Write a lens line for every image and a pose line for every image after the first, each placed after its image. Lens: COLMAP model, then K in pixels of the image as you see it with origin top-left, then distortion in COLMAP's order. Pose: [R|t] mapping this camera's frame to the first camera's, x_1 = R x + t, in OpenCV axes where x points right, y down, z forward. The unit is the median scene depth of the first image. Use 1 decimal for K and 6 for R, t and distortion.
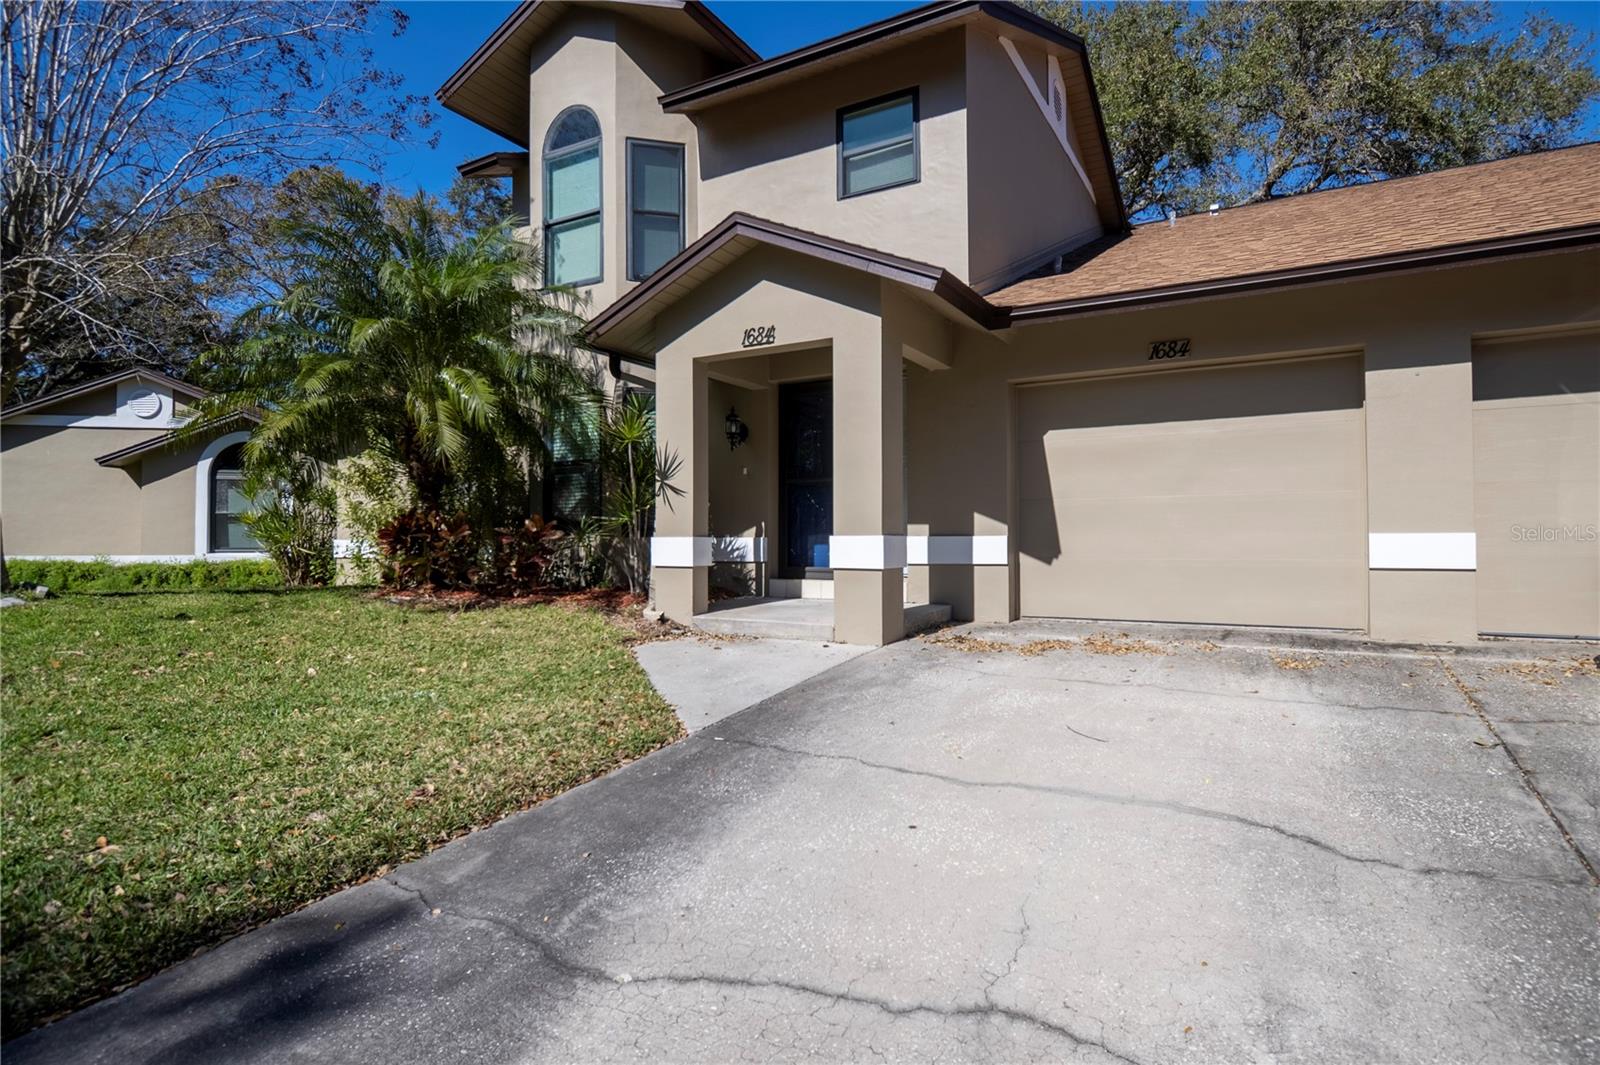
lens RADIAL K [[832.3, 0, 800.0], [0, 832.3, 532.5], [0, 0, 1]] dist [-0.003225, -0.000574]
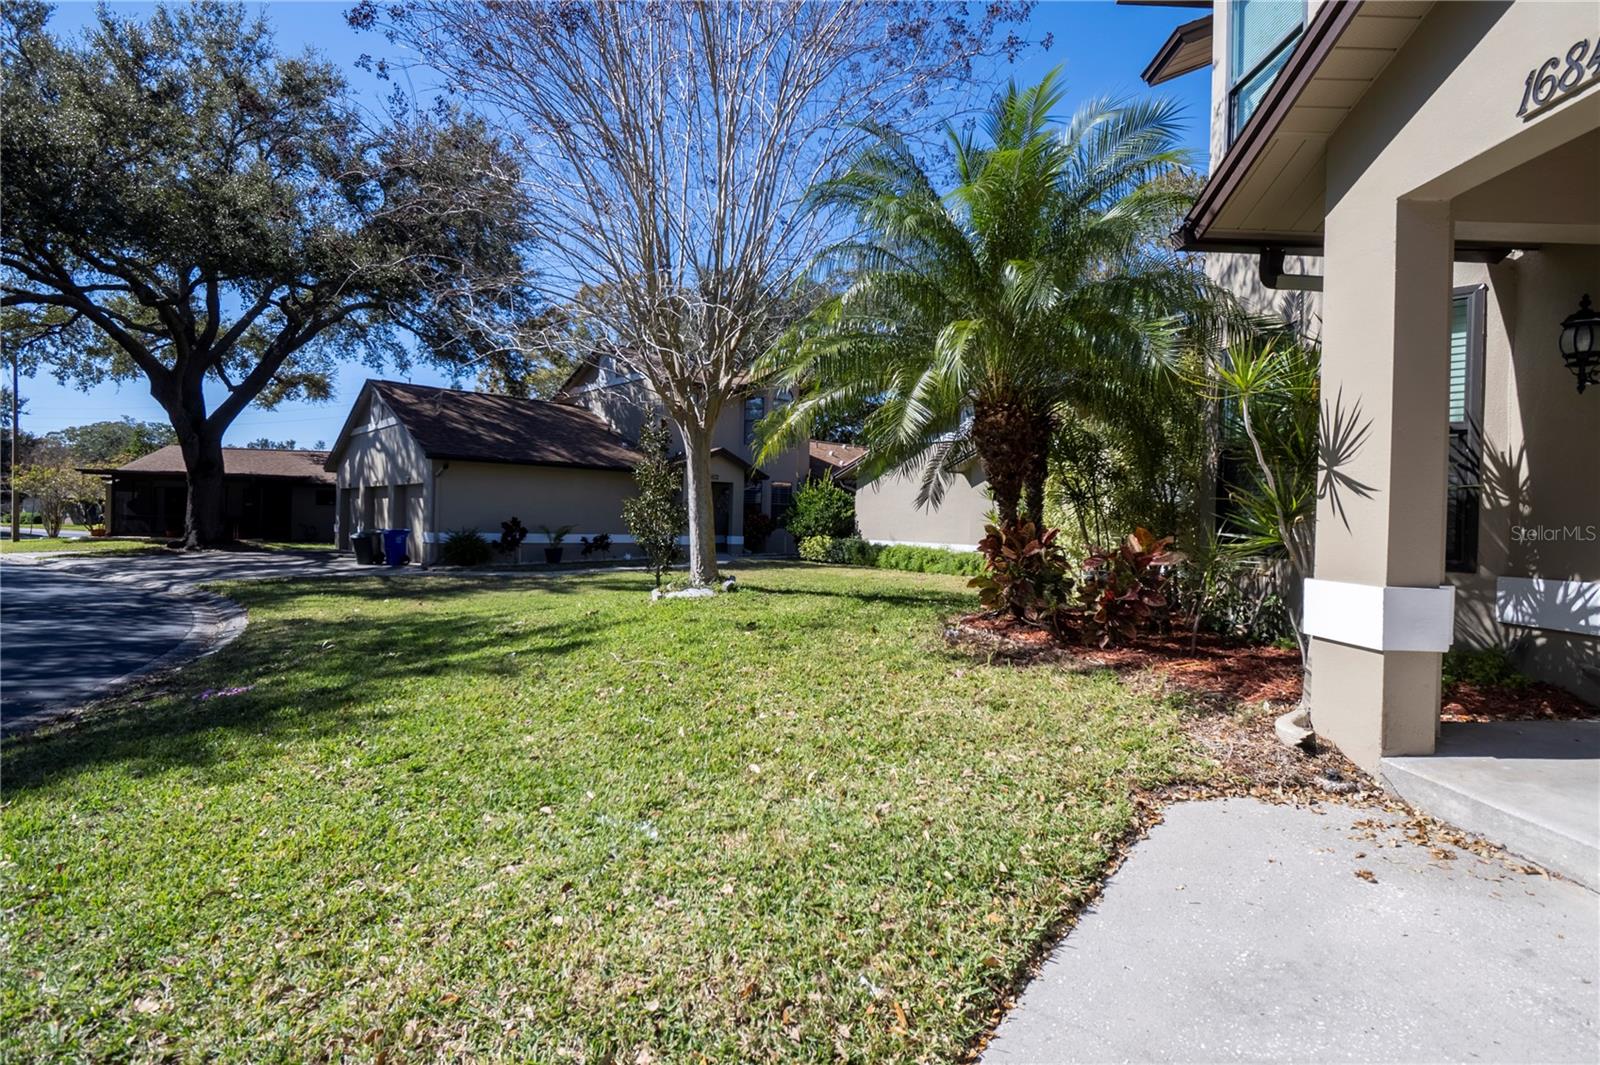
lens RADIAL K [[766.4, 0, 801.8], [0, 766.4, 522.2], [0, 0, 1]] dist [0.001183, 0.000244]
pose [[0.519249, 0.018943, -0.854413, 0.065134], [-0.019261, 0.999760, 0.010460, -0.027984], [0.854406, 0.011026, 0.519489, 0.489489]]
